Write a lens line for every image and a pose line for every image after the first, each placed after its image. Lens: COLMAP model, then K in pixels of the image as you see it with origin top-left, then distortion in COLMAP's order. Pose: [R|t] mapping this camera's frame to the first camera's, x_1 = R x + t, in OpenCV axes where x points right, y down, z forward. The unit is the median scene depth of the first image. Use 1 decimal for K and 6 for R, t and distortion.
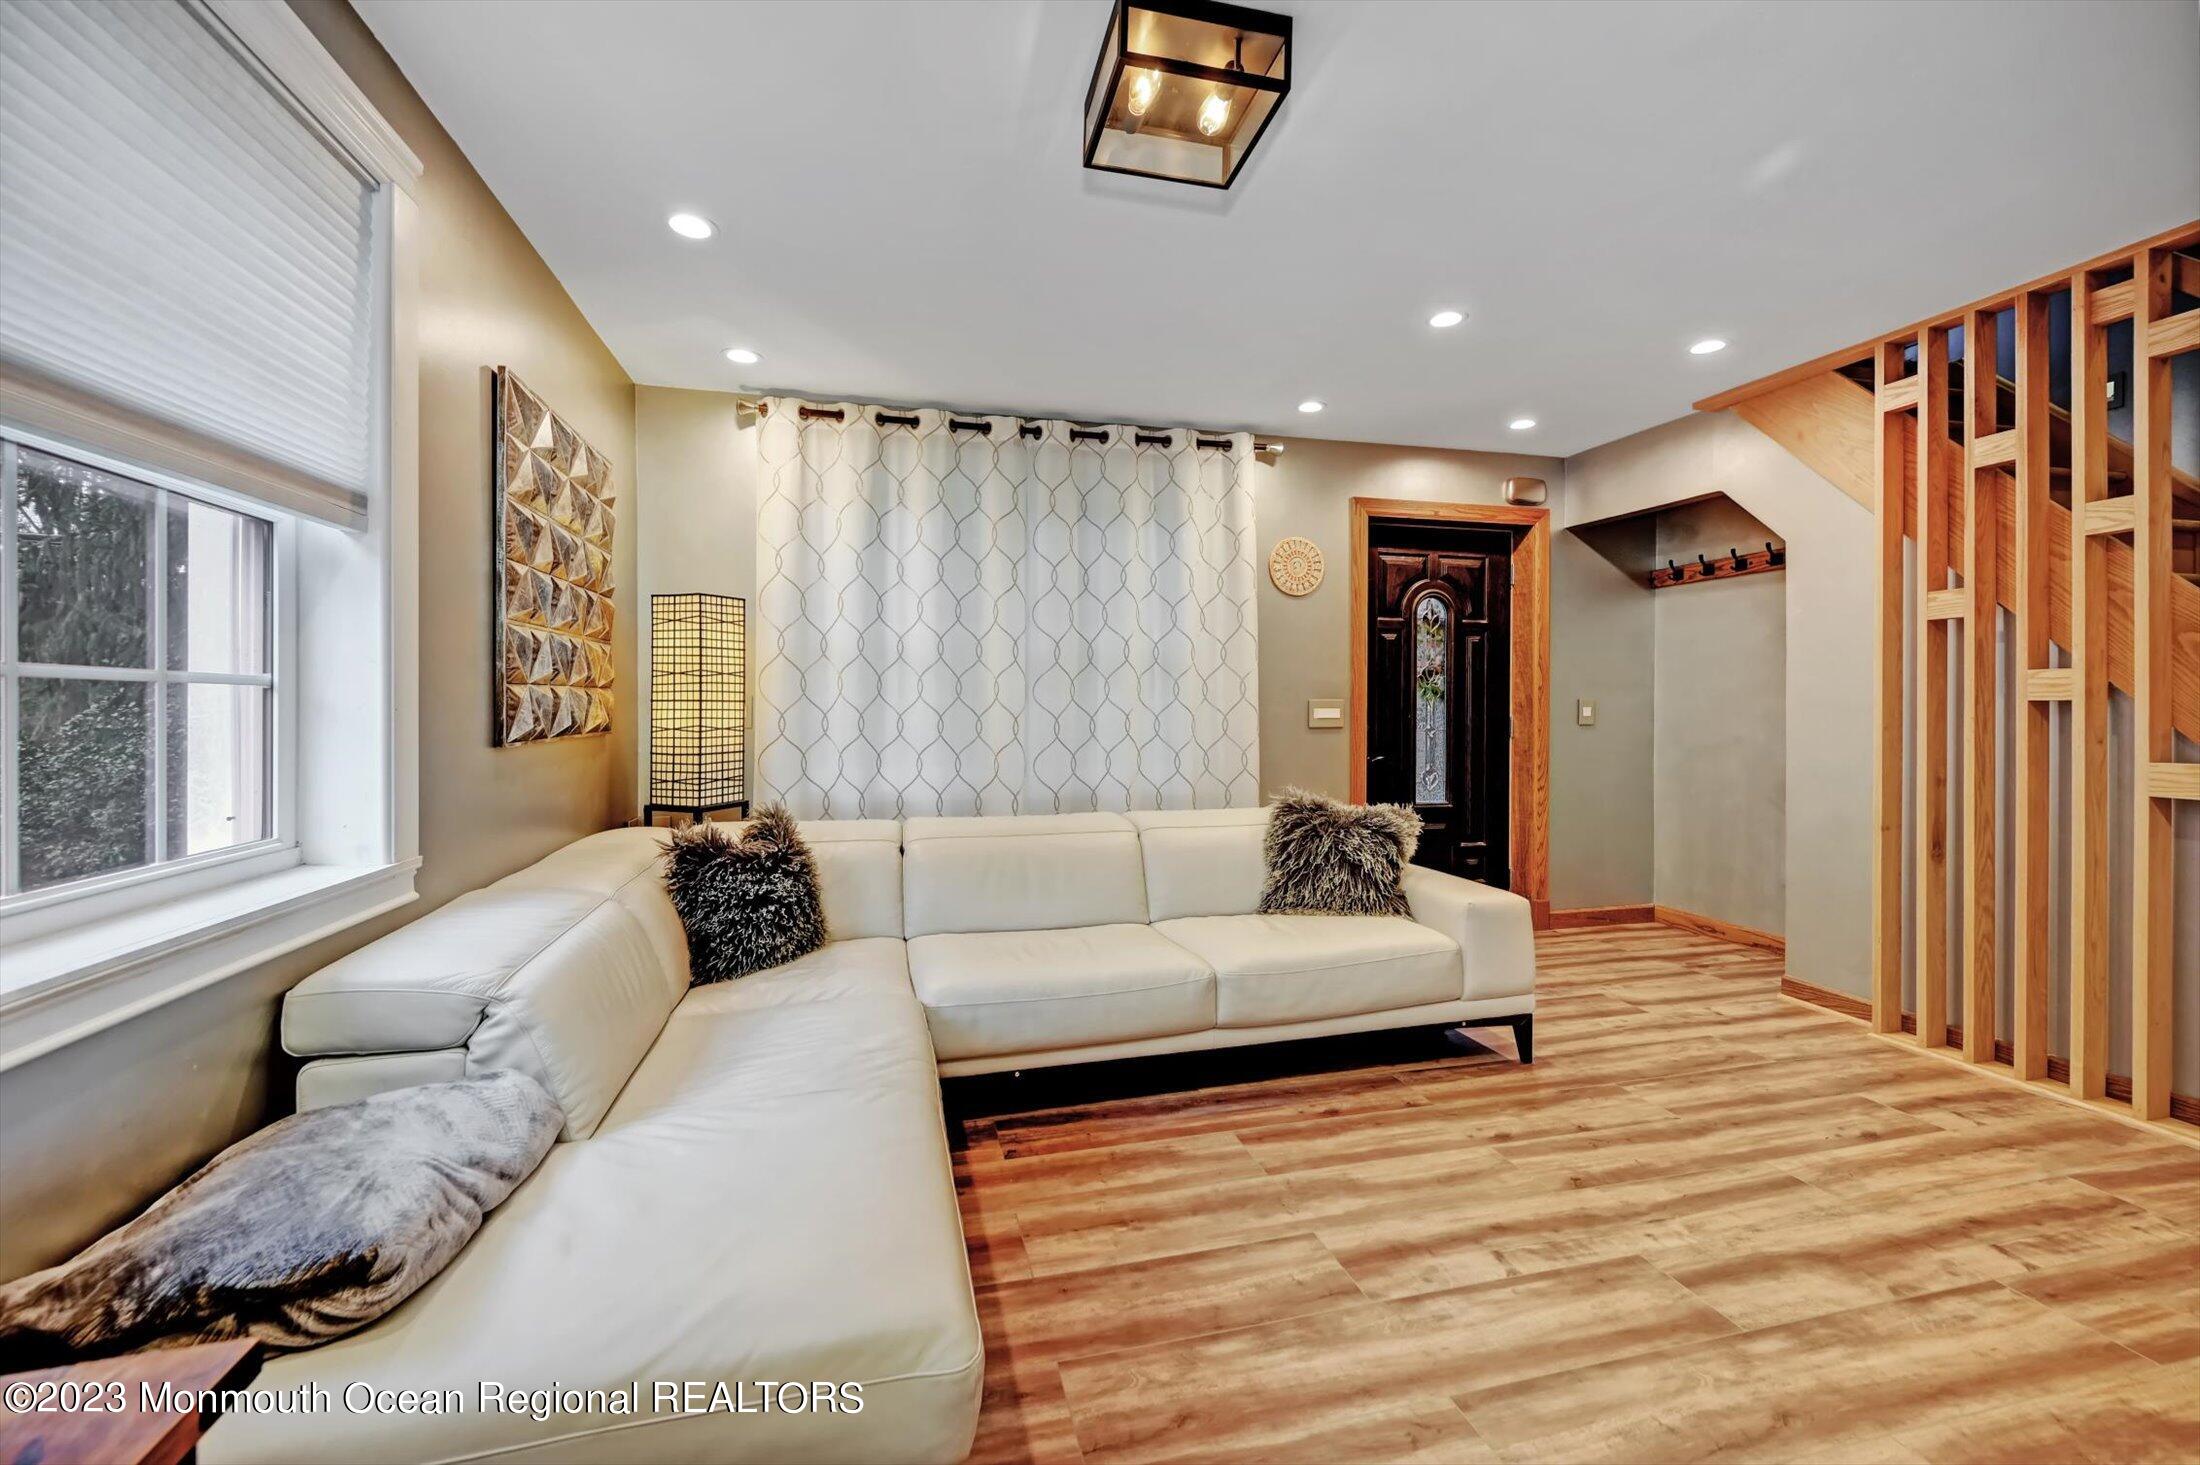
lens RADIAL K [[893.7, 0, 1092.2], [0, 893.7, 713.1], [0, 0, 1]] dist [0.003253, 0.000508]
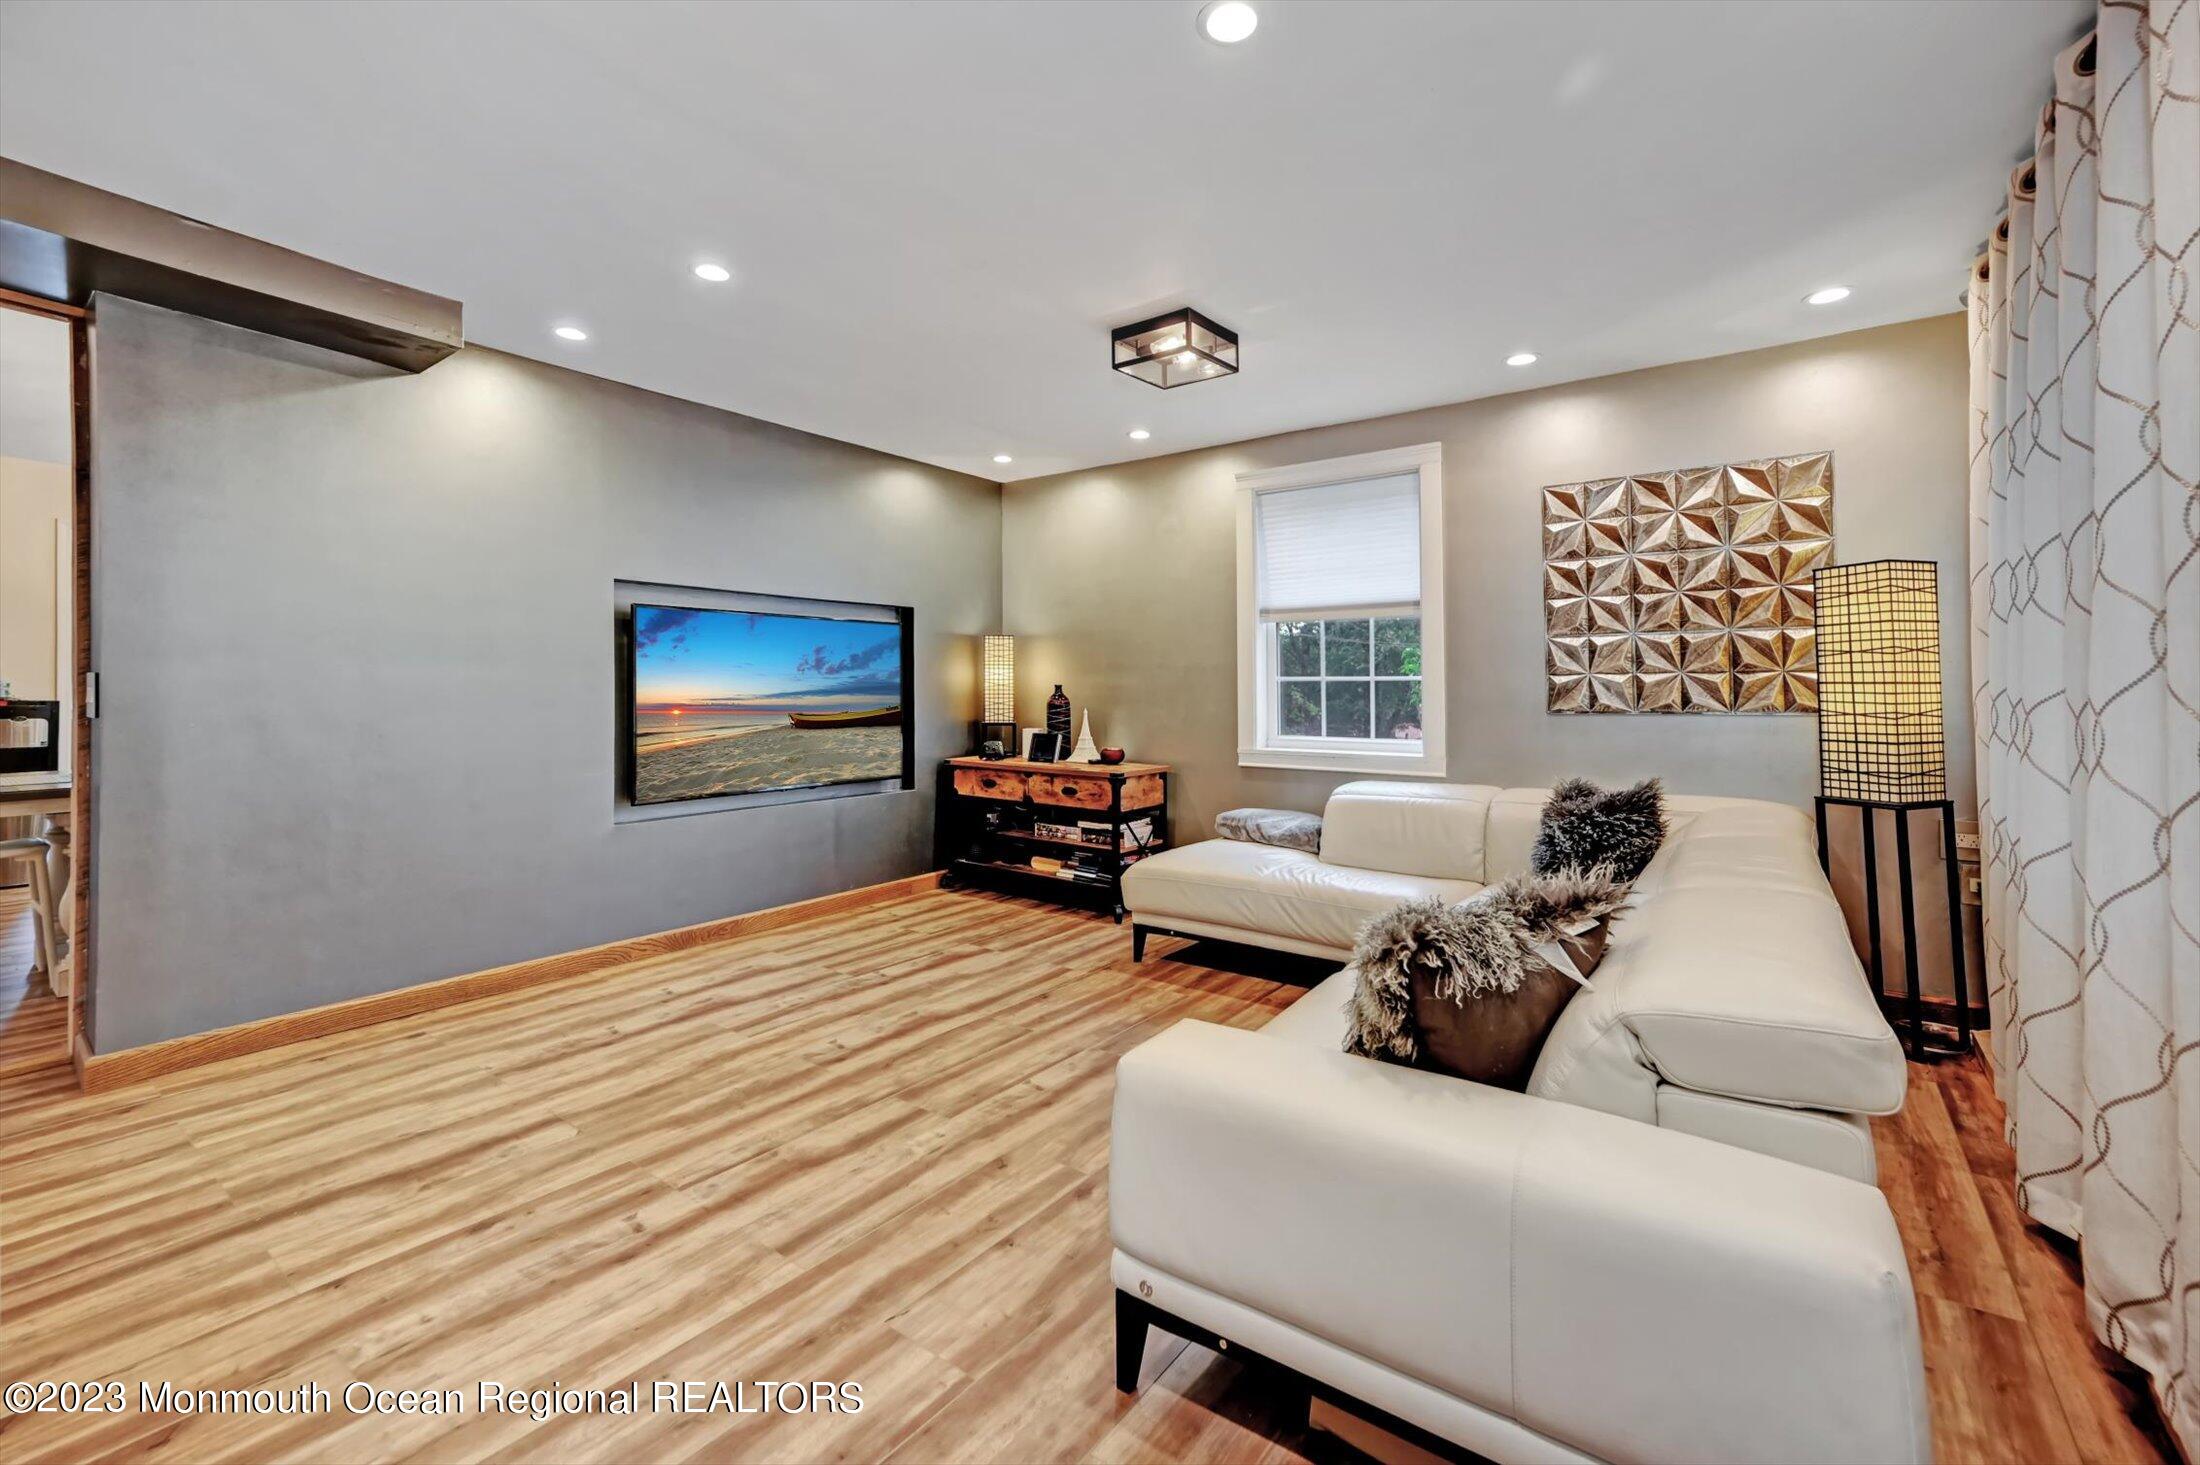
lens RADIAL K [[911.8, 0, 1099.8], [0, 911.8, 657.4], [0, 0, 1]] dist [0.002156, 0.000106]
pose [[-0.771912, -0.019831, -0.635420, 1.202770], [-0.003133, 0.999620, -0.027391, -0.019092], [0.635722, -0.019153, -0.771681, 2.014103]]
